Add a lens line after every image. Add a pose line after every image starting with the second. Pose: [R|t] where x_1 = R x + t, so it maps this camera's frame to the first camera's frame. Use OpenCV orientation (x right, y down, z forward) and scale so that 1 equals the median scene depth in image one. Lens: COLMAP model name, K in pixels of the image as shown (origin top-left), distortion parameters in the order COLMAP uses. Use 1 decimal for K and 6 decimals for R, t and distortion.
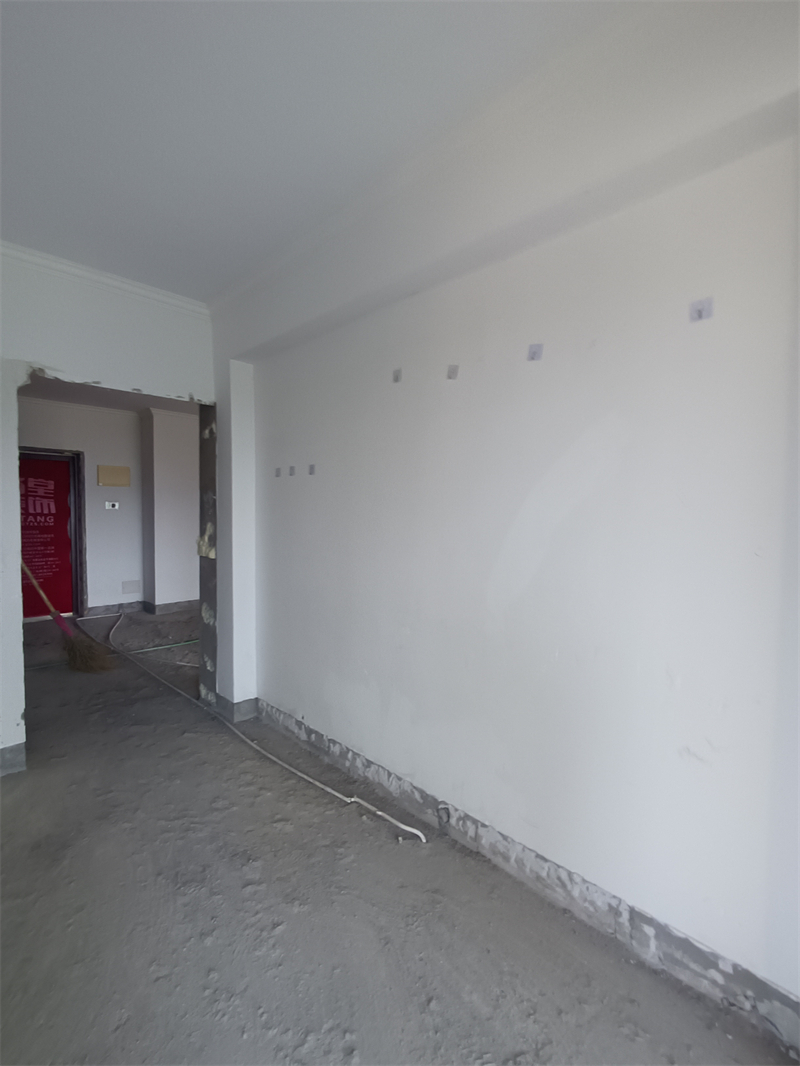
lens RADIAL K [[489.1, 0, 404.0], [0, 489.1, 536.0], [0, 0, 1]] dist [-0.009252, 0.005219]
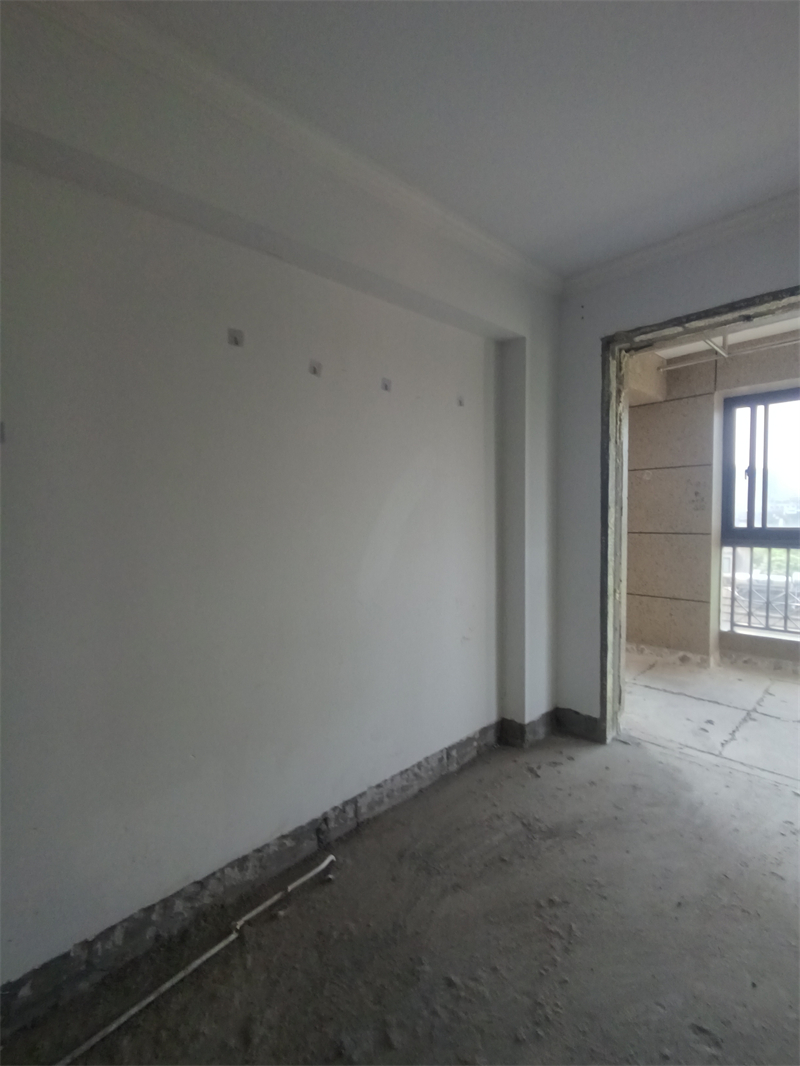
lens RADIAL K [[489.1, 0, 406.8], [0, 489.1, 543.3], [0, 0, 1]] dist [-0.009252, 0.005219]
pose [[0.006520, -0.078568, 0.996887, -0.664838], [0.066926, 0.994708, 0.077959, -0.042472], [-0.997737, 0.066209, 0.011743, 0.624795]]
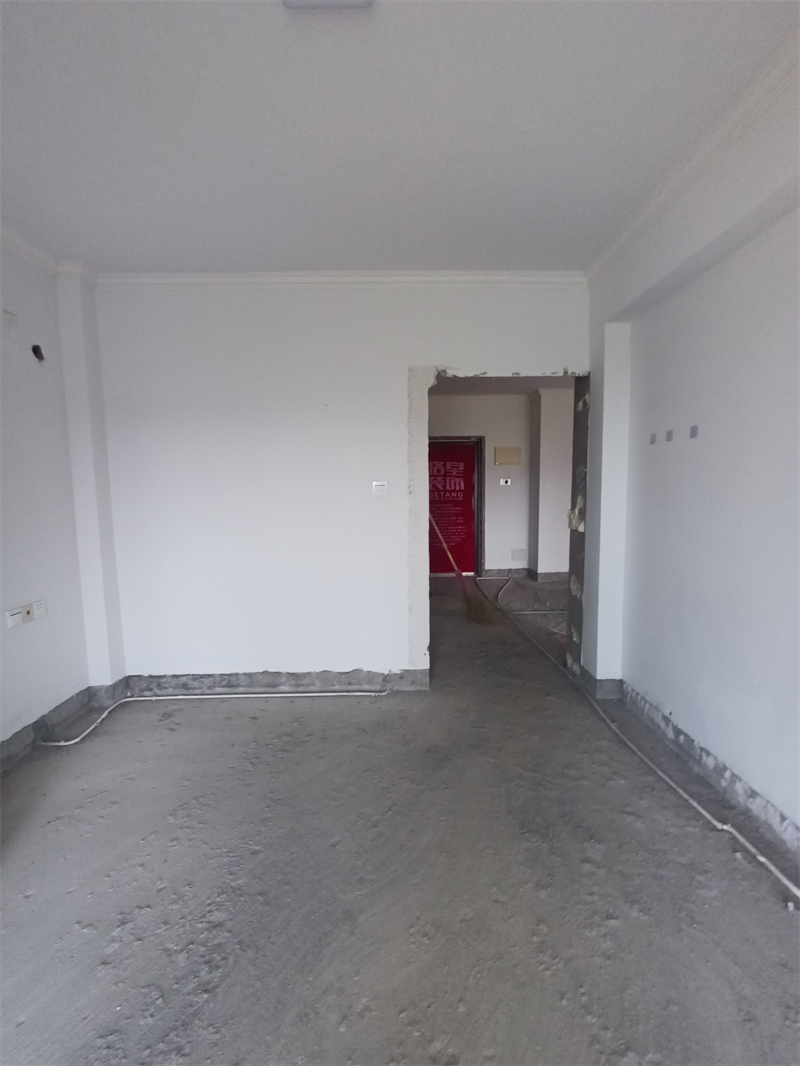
lens RADIAL K [[489.1, 0, 406.7], [0, 489.1, 537.3], [0, 0, 1]] dist [-0.009252, 0.005219]
pose [[0.726078, 0.047112, -0.685996, 0.041782], [-0.008642, 0.998196, 0.059406, 0.001479], [0.687558, -0.037205, 0.725176, 0.036996]]
